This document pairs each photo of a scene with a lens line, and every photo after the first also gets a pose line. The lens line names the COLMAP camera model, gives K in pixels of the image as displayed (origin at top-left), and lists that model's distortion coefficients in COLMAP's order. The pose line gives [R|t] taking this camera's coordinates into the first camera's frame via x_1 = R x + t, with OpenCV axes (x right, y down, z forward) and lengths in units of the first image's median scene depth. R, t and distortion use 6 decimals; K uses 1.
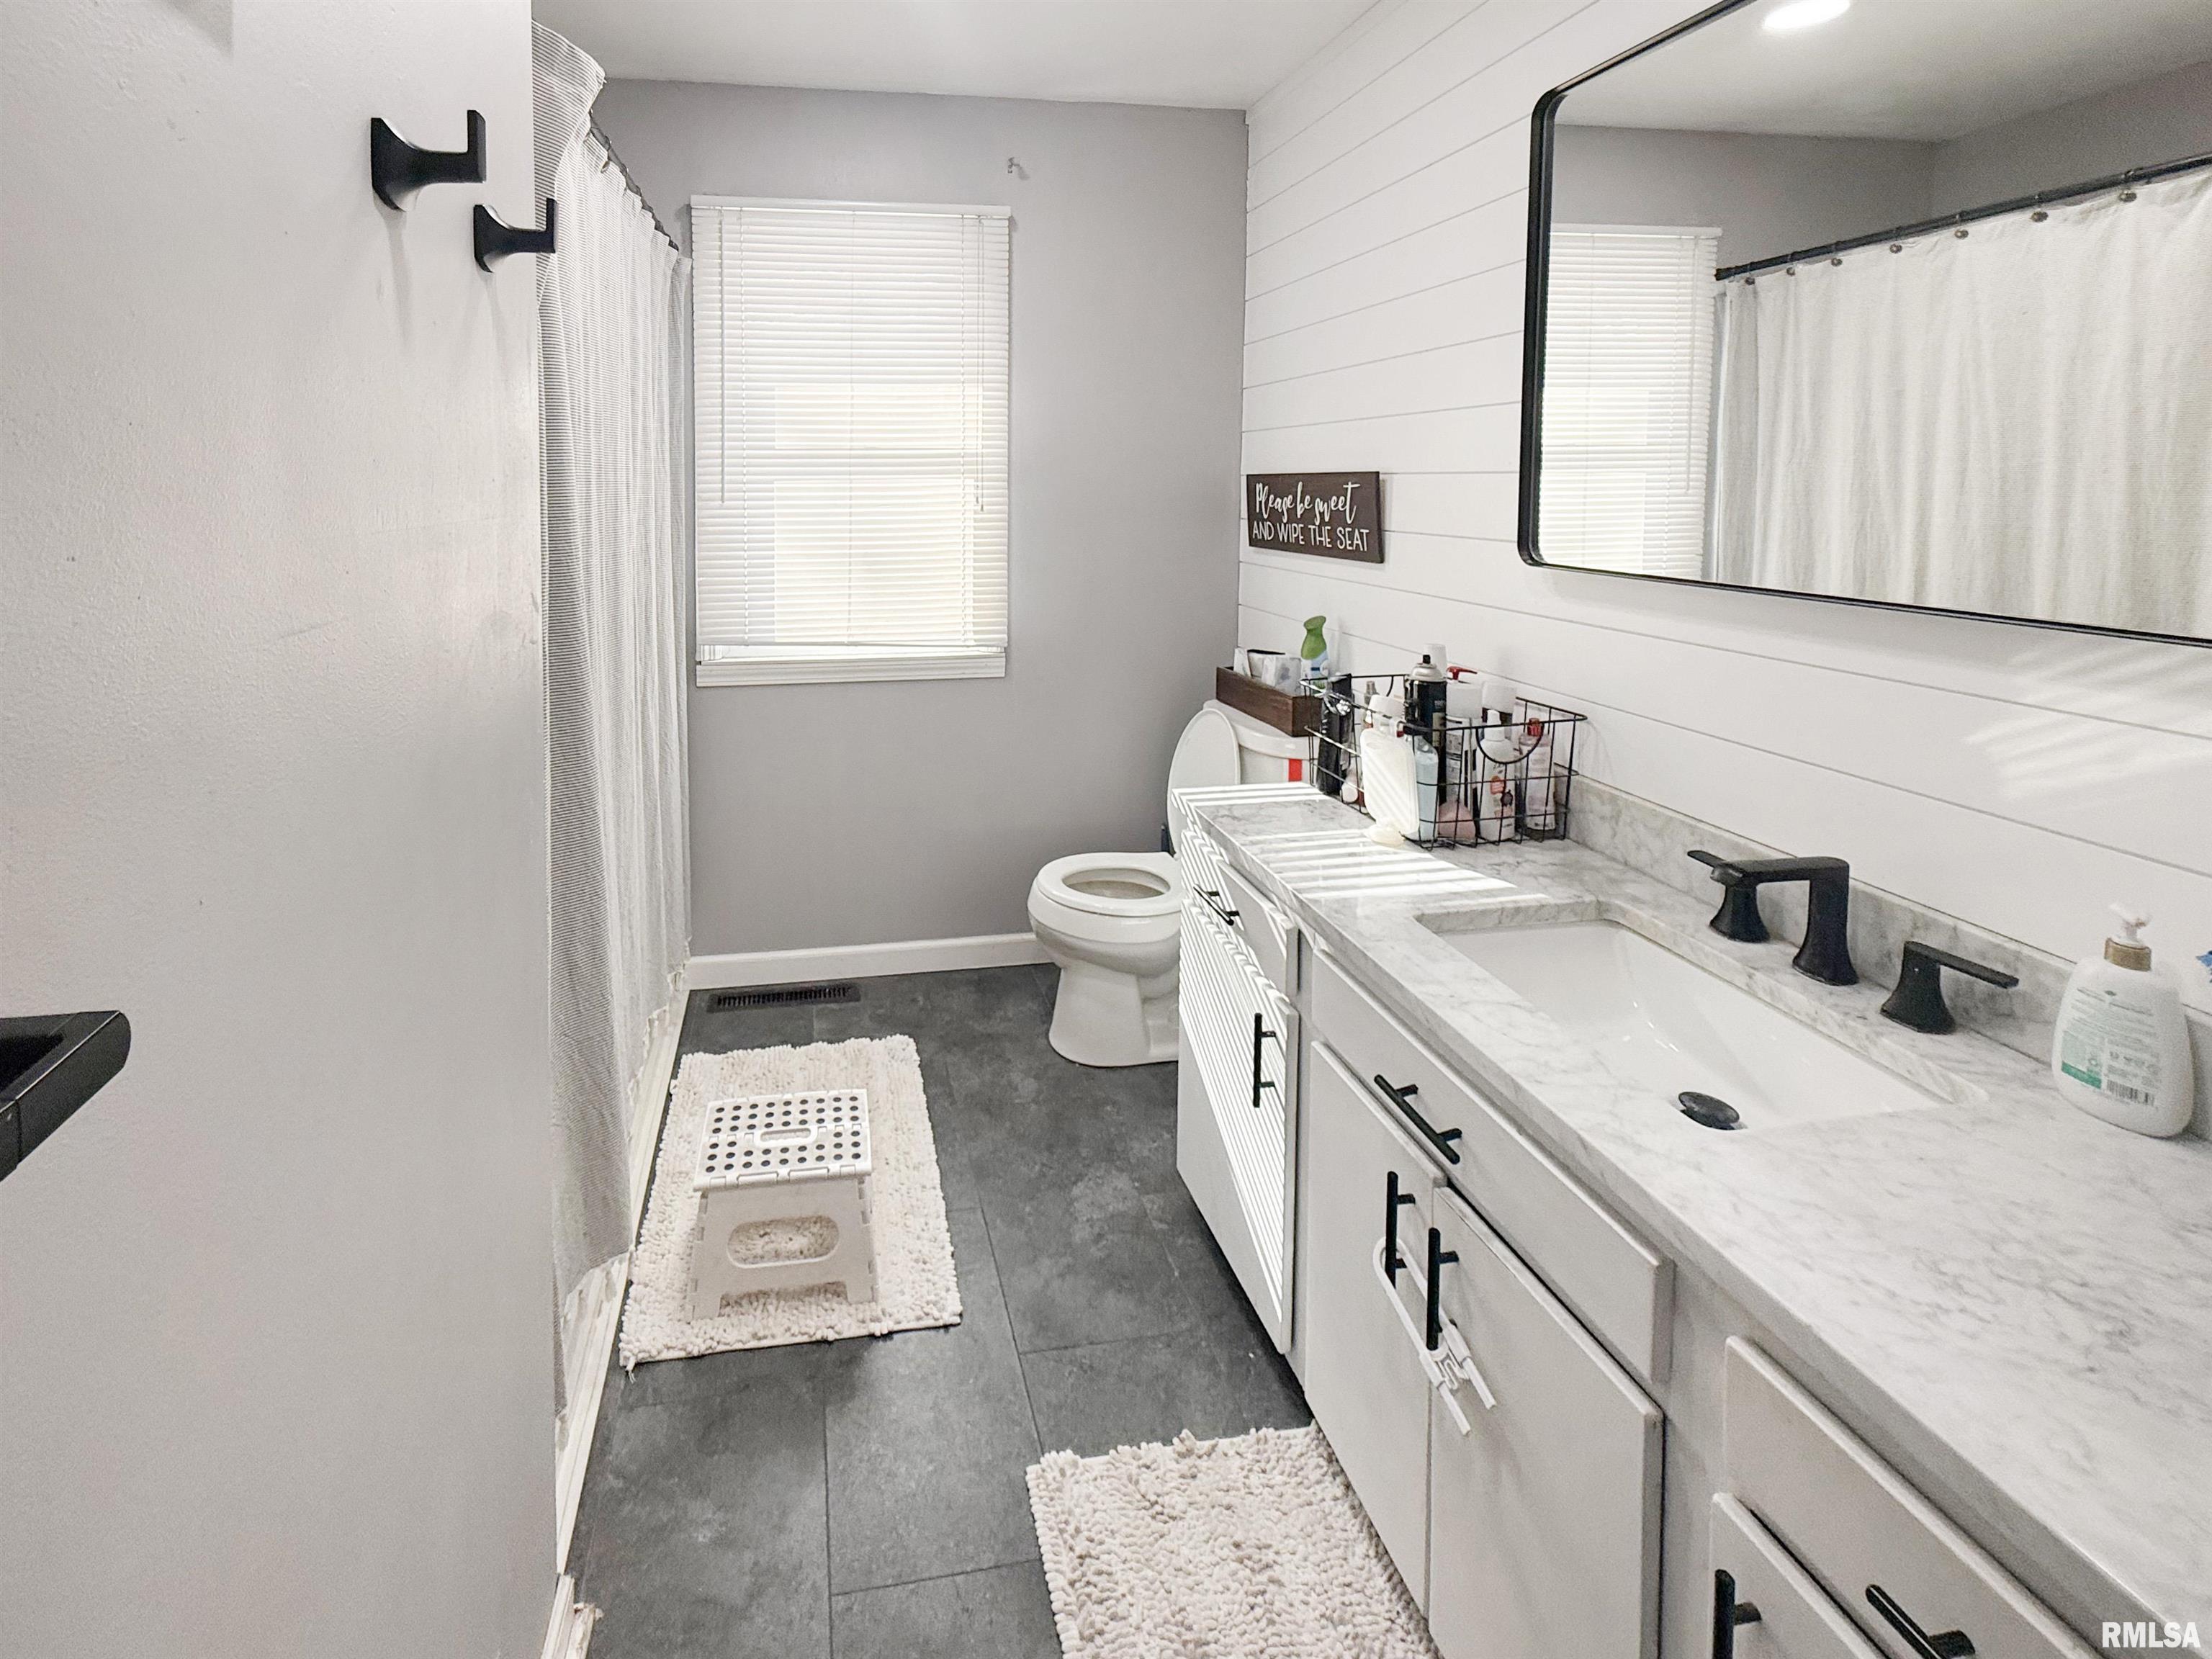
lens RADIAL K [[889.2, 0, 1103.6], [0, 889.2, 830.8], [0, 0, 1]] dist [0.000113, 0.000253]
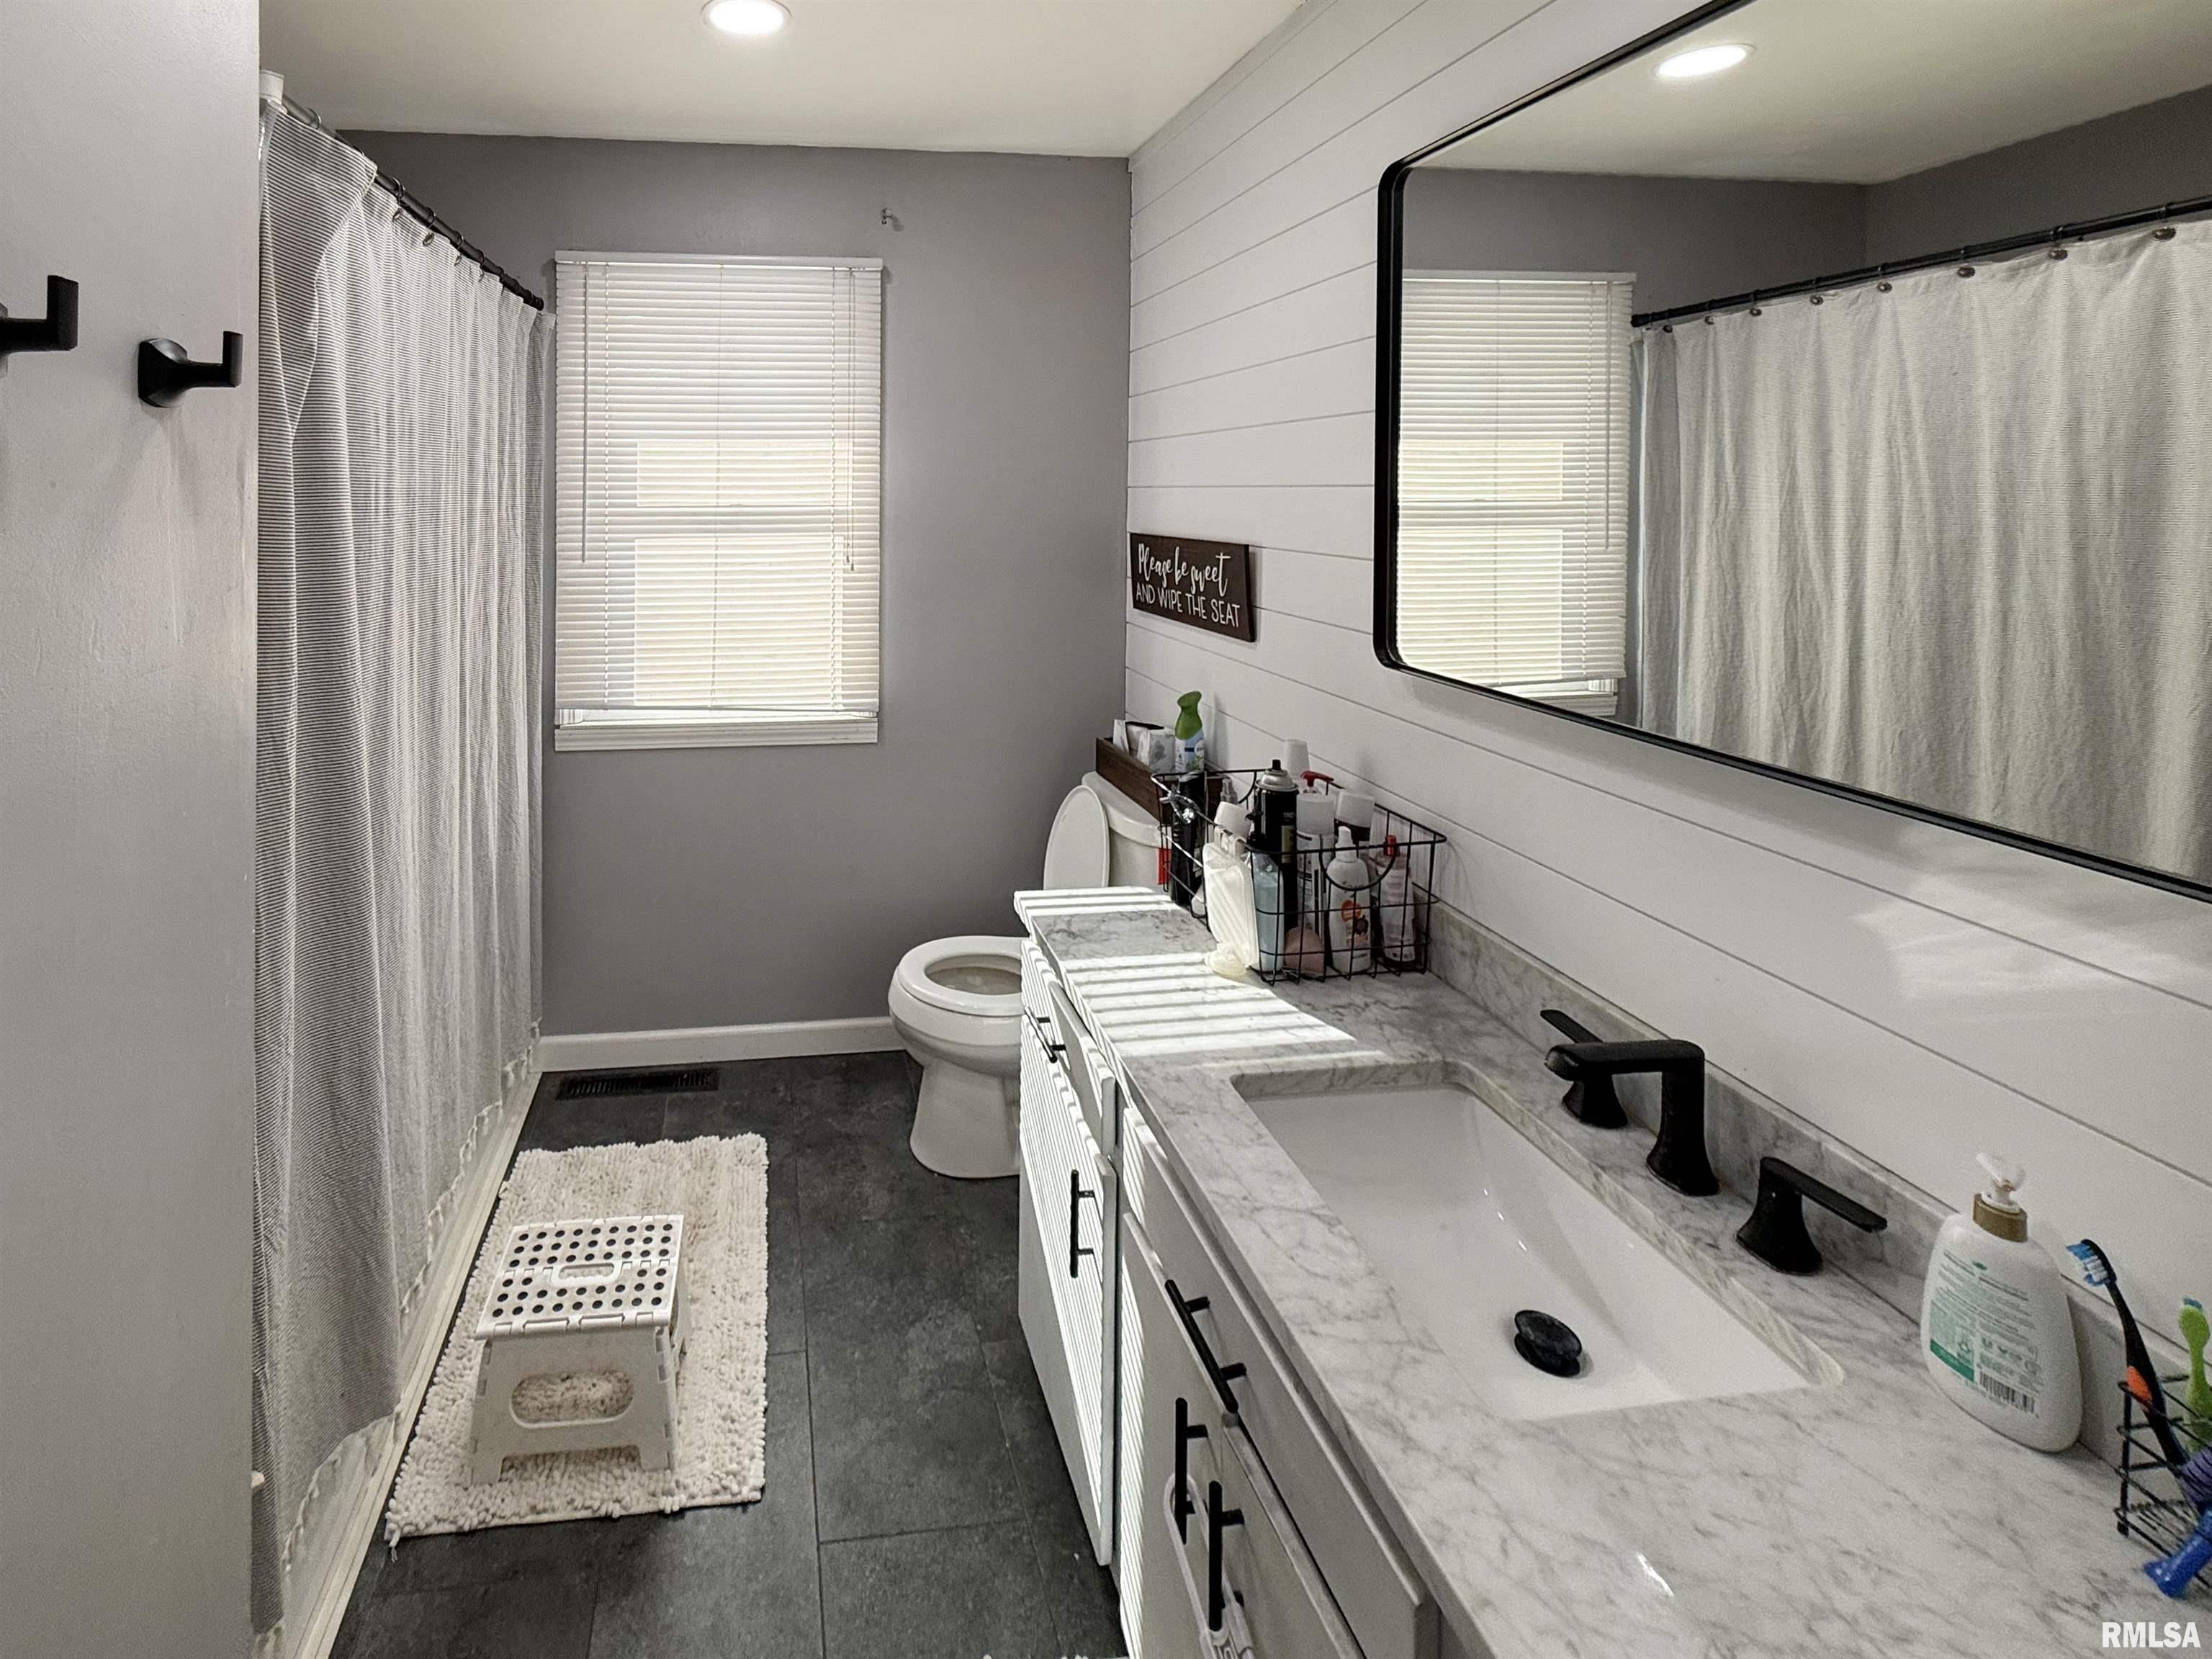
lens RADIAL K [[889.2, 0, 1155.5], [0, 889.2, 725.4], [0, 0, 1]] dist [0.000113, 0.000253]
pose [[0.999583, 0.004847, -0.028474, 0.256093], [-0.006071, 0.999054, -0.043055, -0.186761], [0.028239, 0.043210, 0.998667, 0.085063]]
